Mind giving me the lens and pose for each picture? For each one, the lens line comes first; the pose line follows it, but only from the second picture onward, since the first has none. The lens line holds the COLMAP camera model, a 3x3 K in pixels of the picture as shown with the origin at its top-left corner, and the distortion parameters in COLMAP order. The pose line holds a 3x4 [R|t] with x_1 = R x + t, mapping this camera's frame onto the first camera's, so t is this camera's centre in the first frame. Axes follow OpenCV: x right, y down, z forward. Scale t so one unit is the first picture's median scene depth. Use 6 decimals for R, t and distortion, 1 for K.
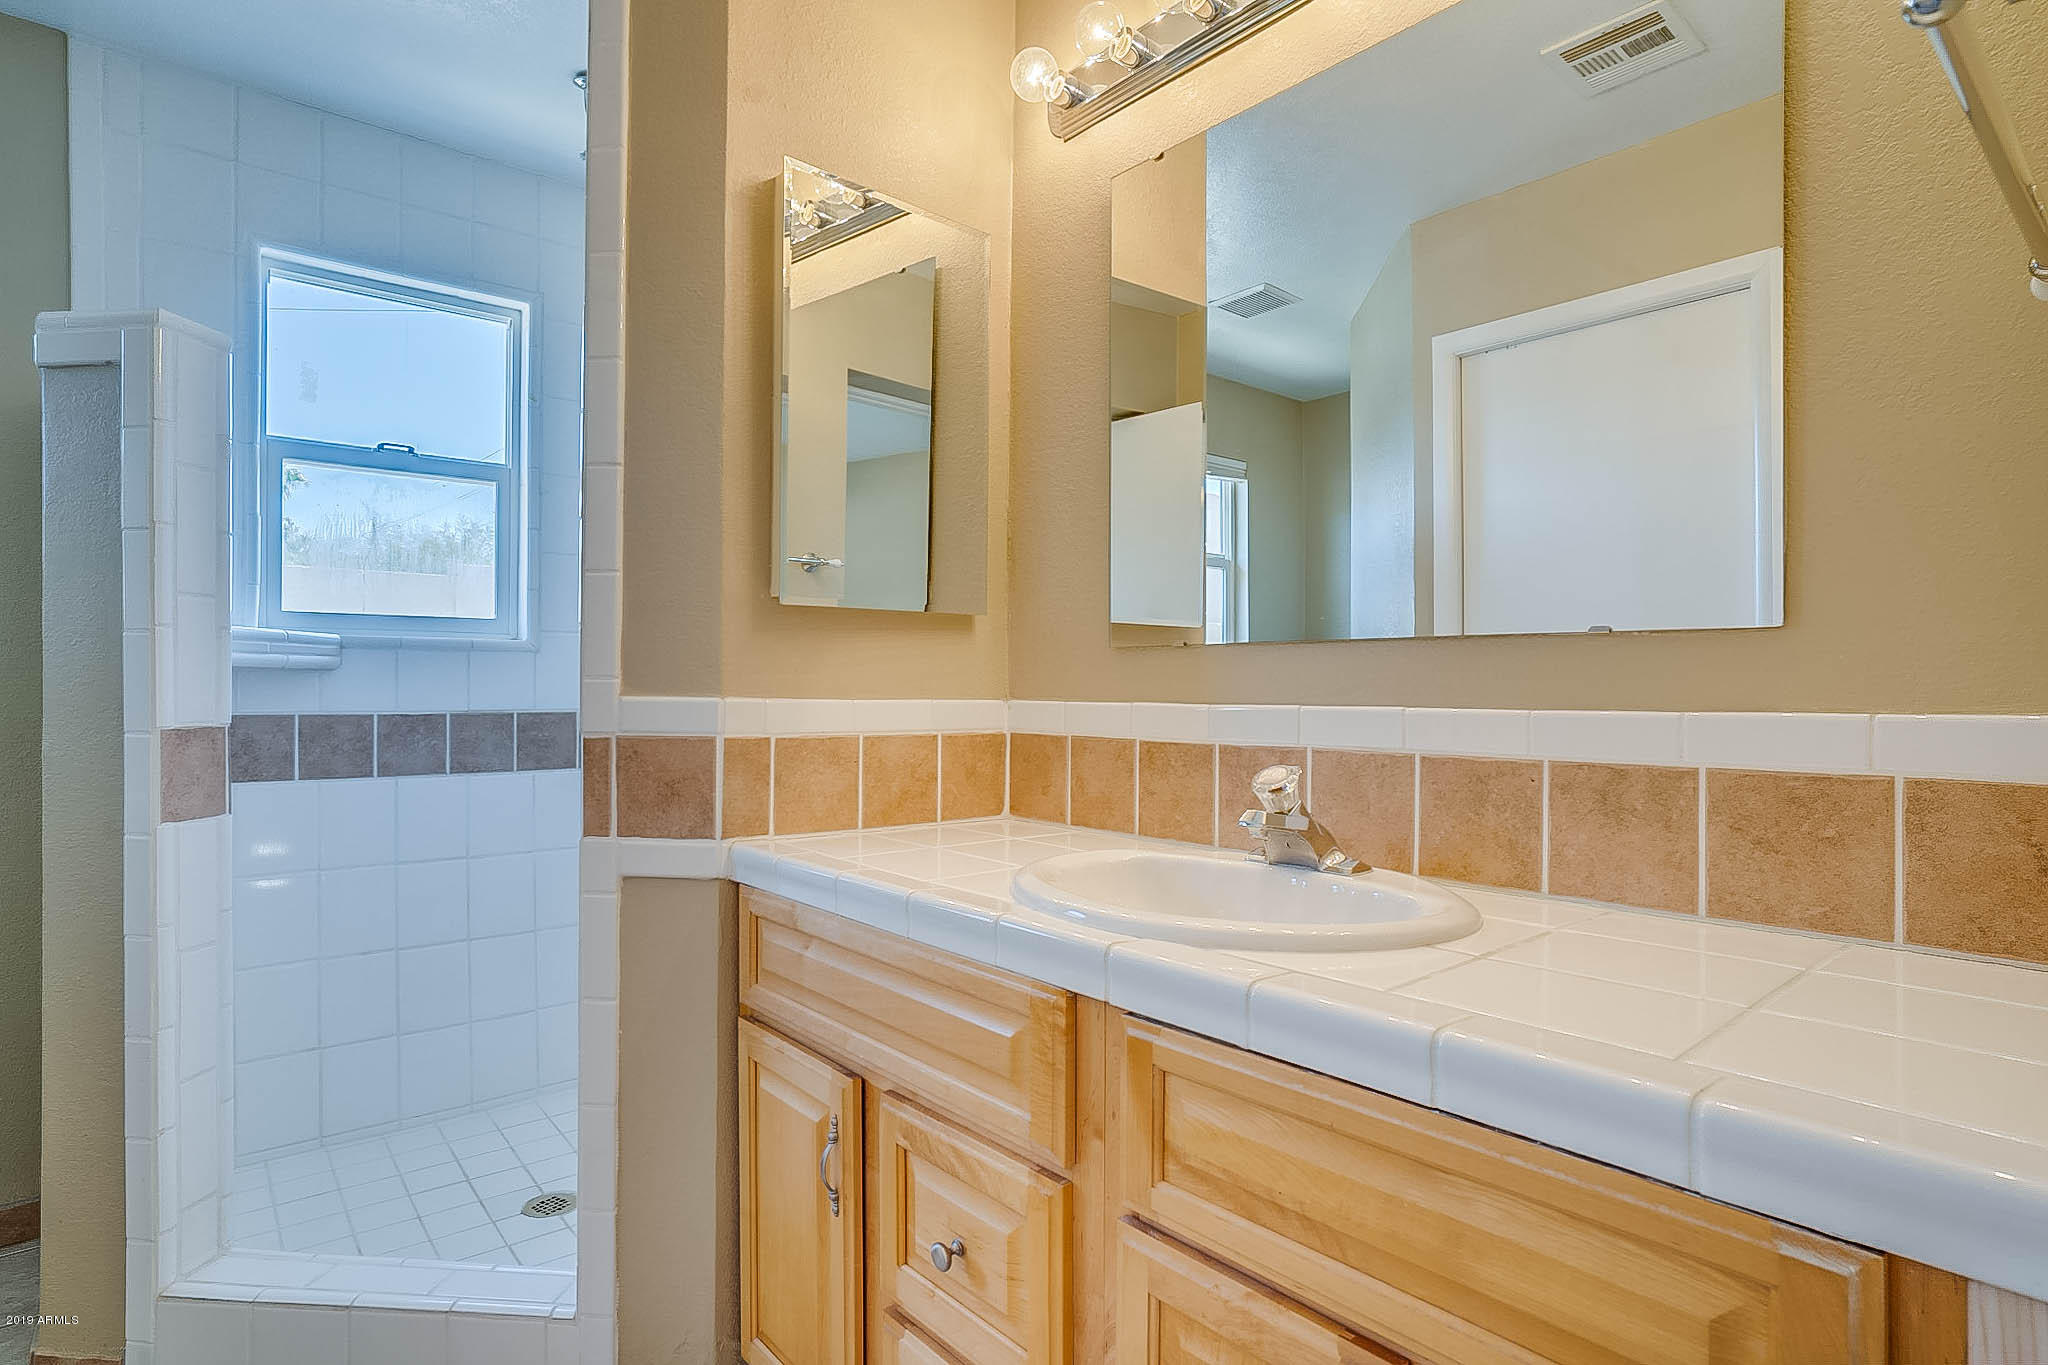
lens RADIAL K [[1068.8, 0, 1024.0], [0, 1068.8, 682.5], [0, 0, 1]] dist [0.000869, 0.000207]
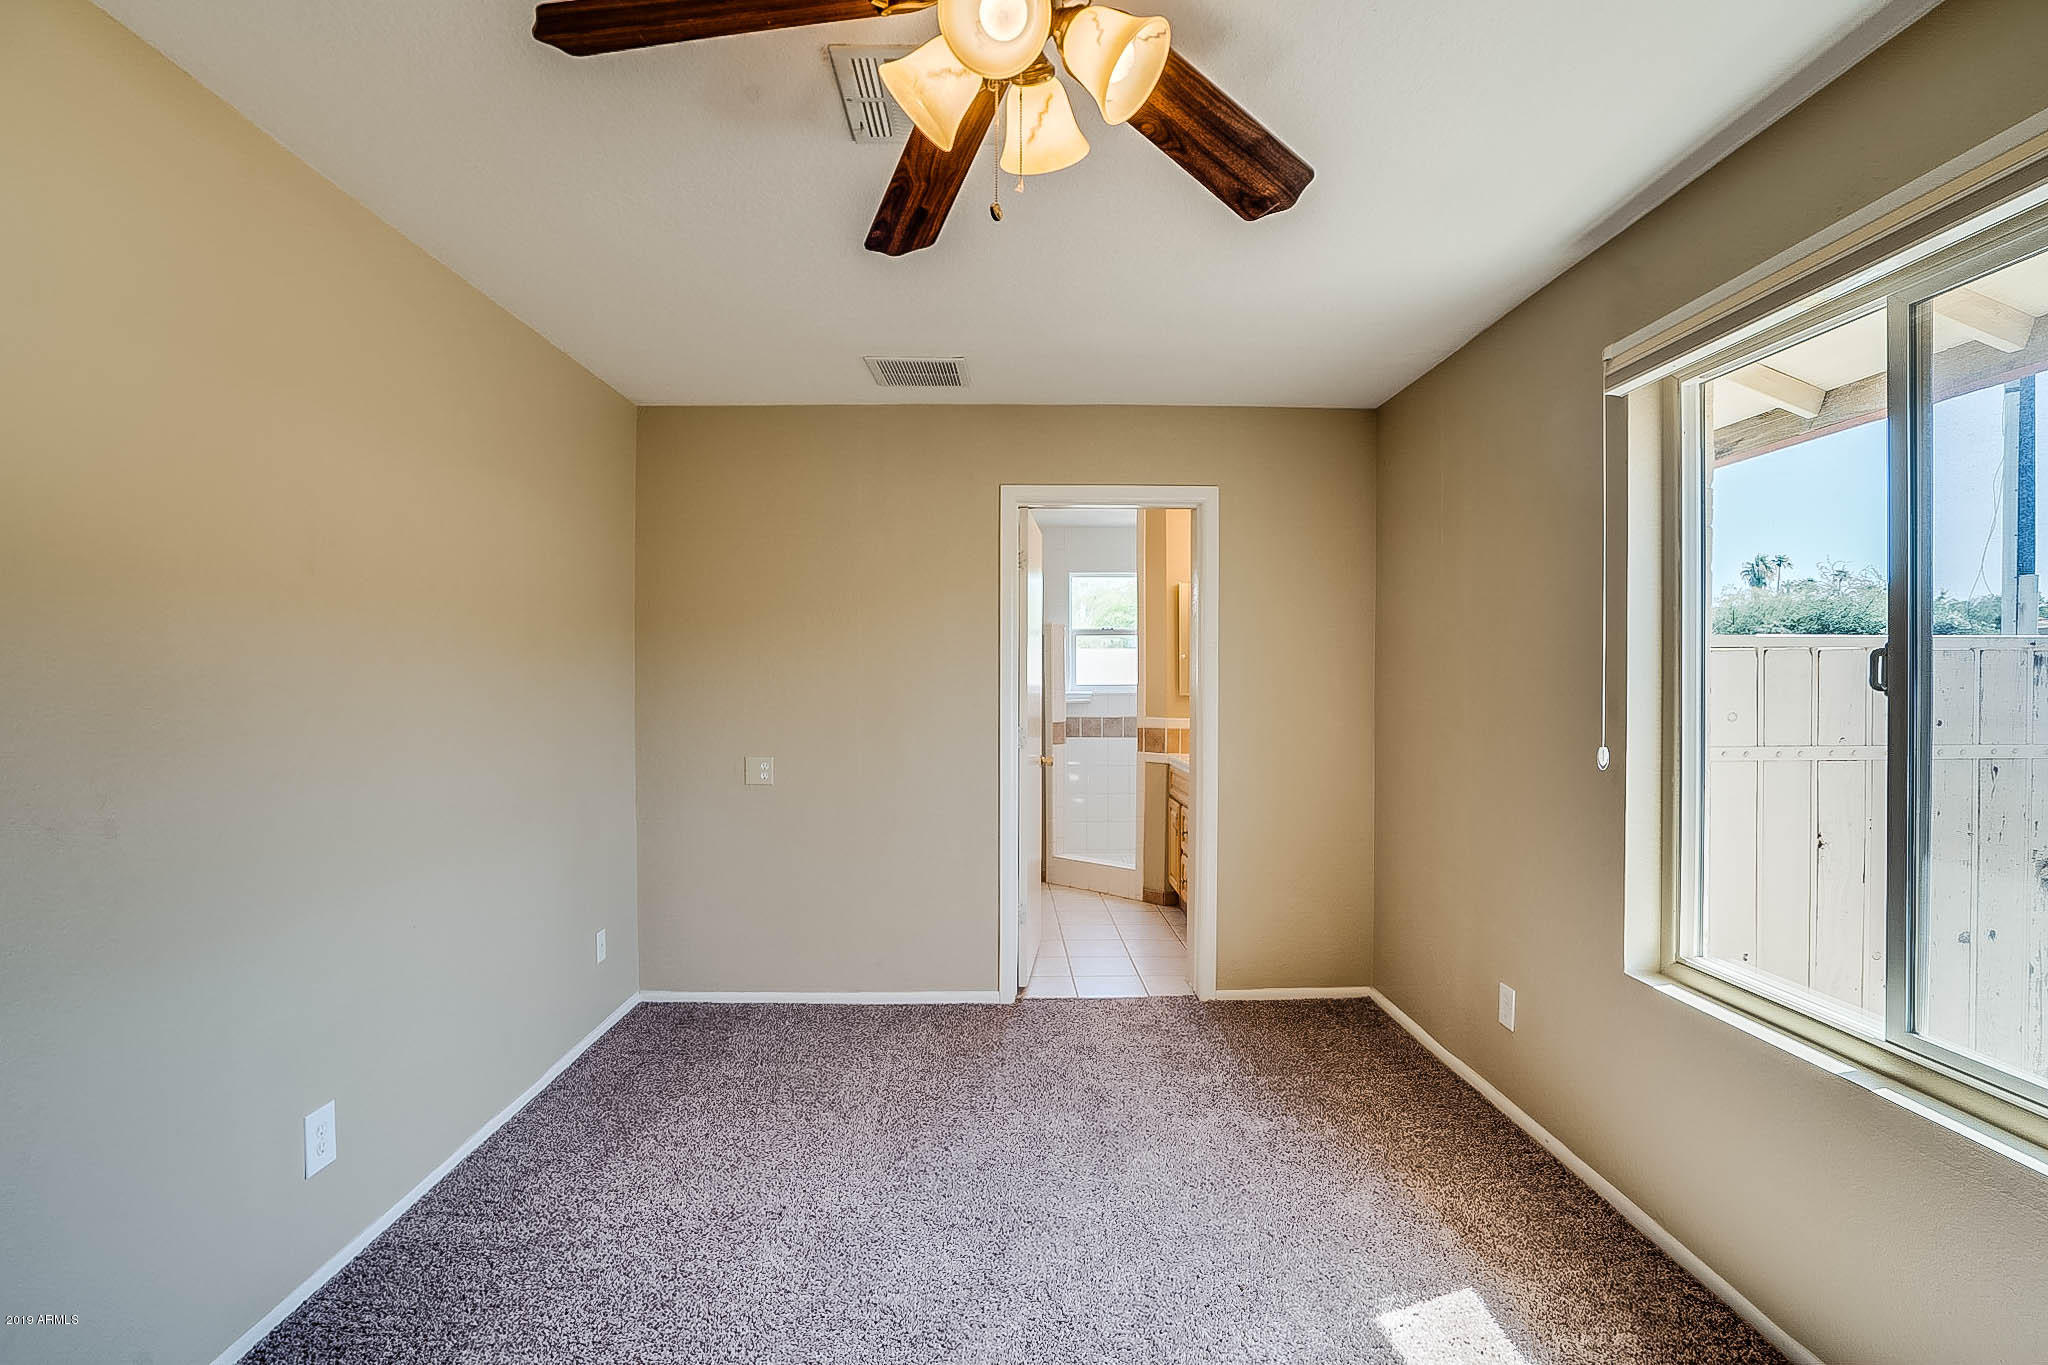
lens RADIAL K [[951.0, 0, 1031.8], [0, 951.0, 687.6], [0, 0, 1]] dist [-0.054931, 0.018444]
pose [[0.790505, 0.001433, -0.612454, 1.380939], [0.008788, 0.999868, 0.013681, -0.141491], [0.612393, -0.016197, 0.790388, -1.950467]]
